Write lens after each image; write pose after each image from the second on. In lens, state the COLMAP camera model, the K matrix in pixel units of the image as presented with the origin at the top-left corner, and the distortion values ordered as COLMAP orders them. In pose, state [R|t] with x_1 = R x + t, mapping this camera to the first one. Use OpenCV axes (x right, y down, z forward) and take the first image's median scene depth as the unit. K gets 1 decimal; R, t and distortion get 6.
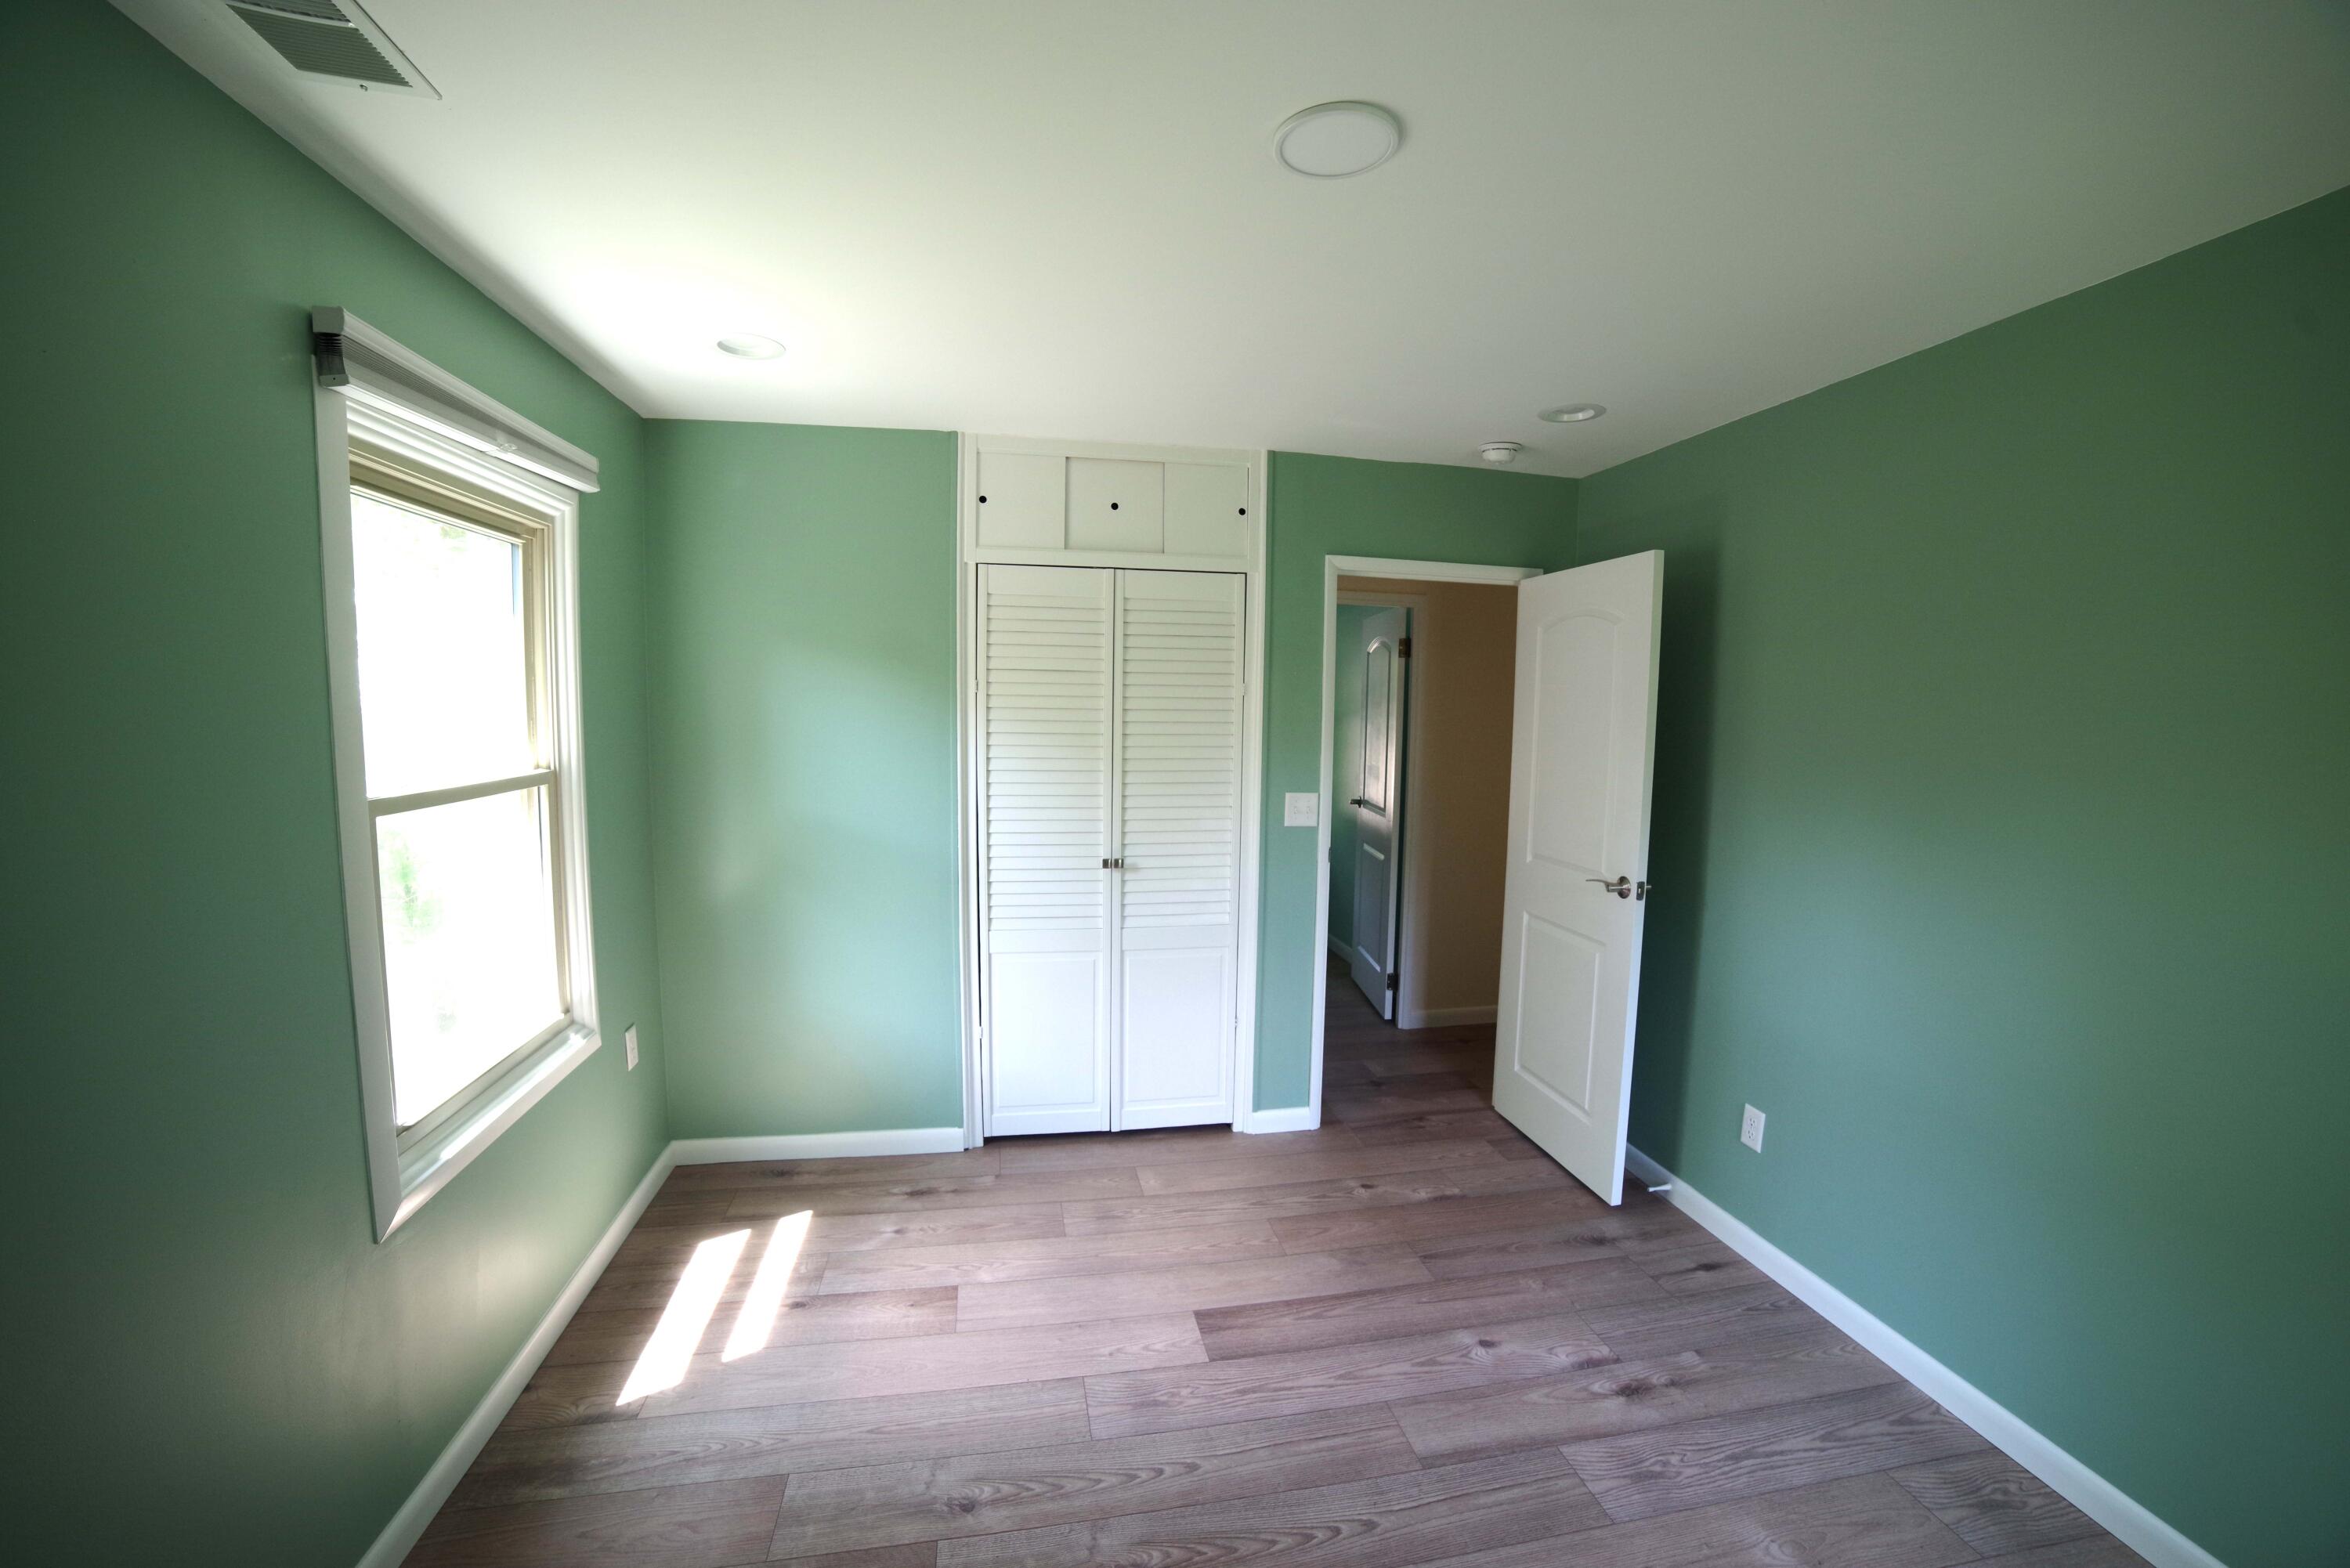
lens RADIAL K [[955.1, 0, 1181.8], [0, 955.1, 789.3], [0, 0, 1]] dist [-0.001366, -0.000027]
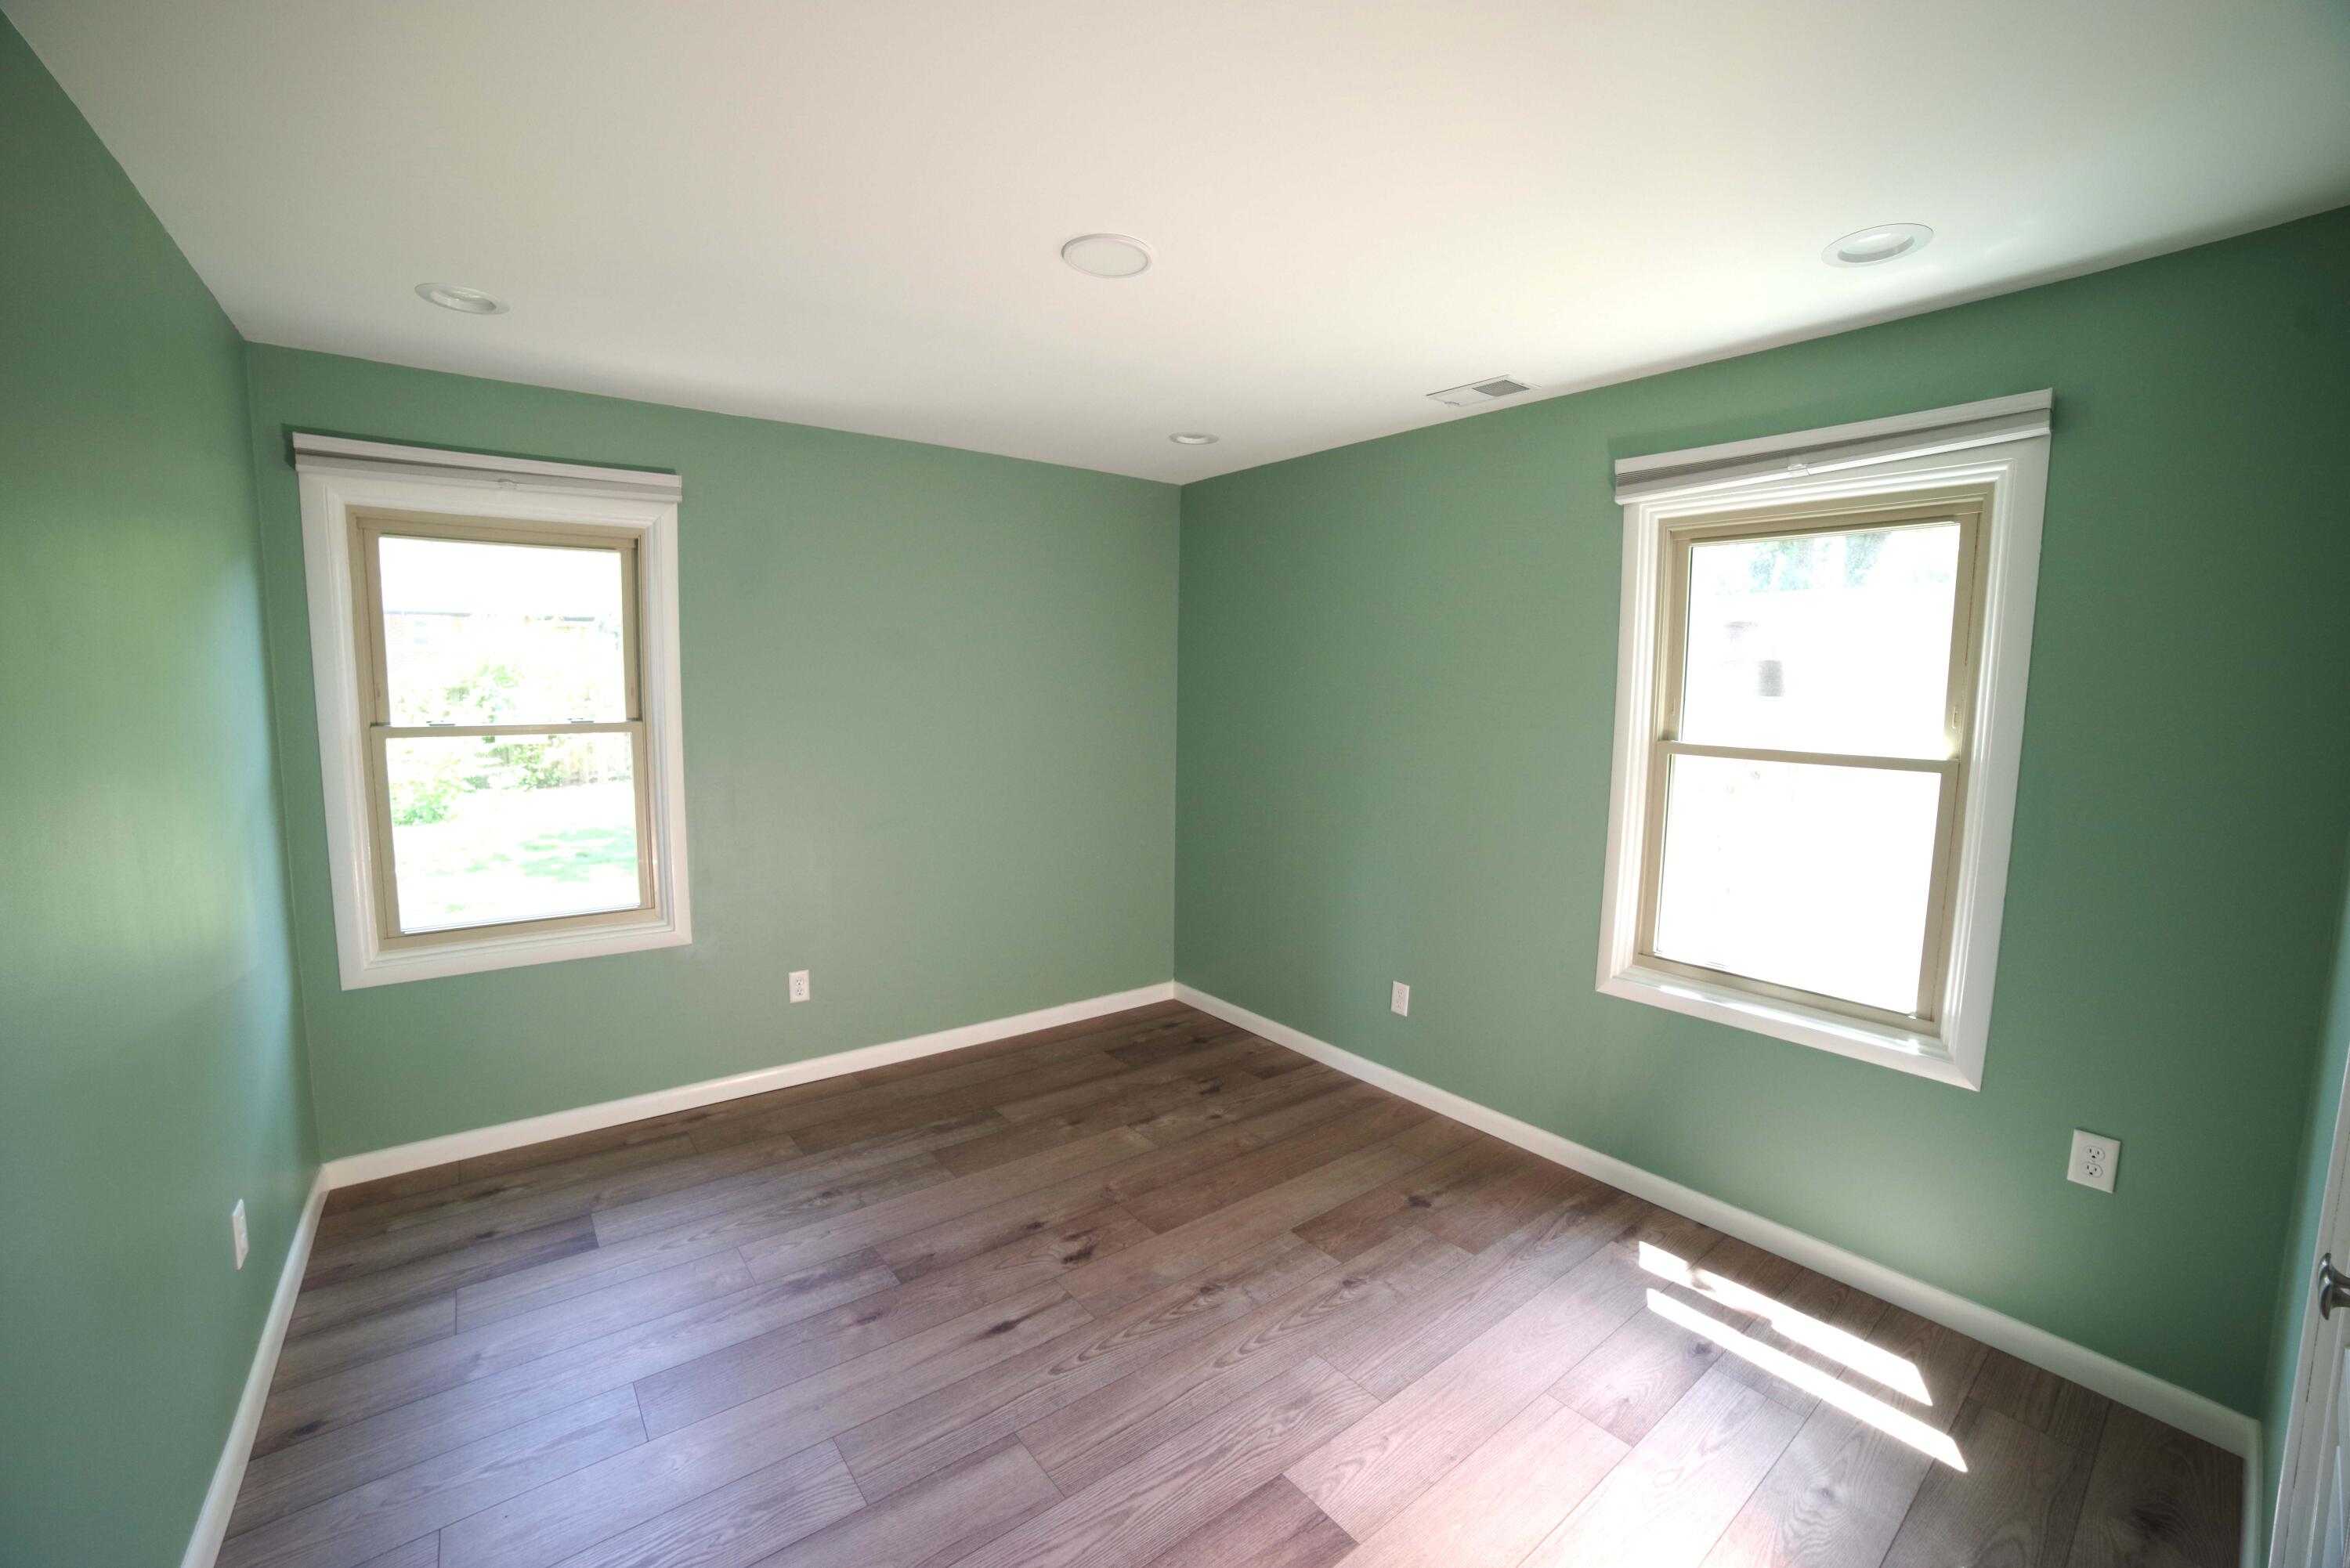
lens RADIAL K [[955.1, 0, 1181.8], [0, 955.1, 789.3], [0, 0, 1]] dist [-0.001366, -0.000027]
pose [[-0.884389, 0.018538, -0.466381, 0.519308], [-0.077567, 0.979479, 0.186022, -0.124413], [0.460259, 0.200692, -0.864803, 1.705034]]
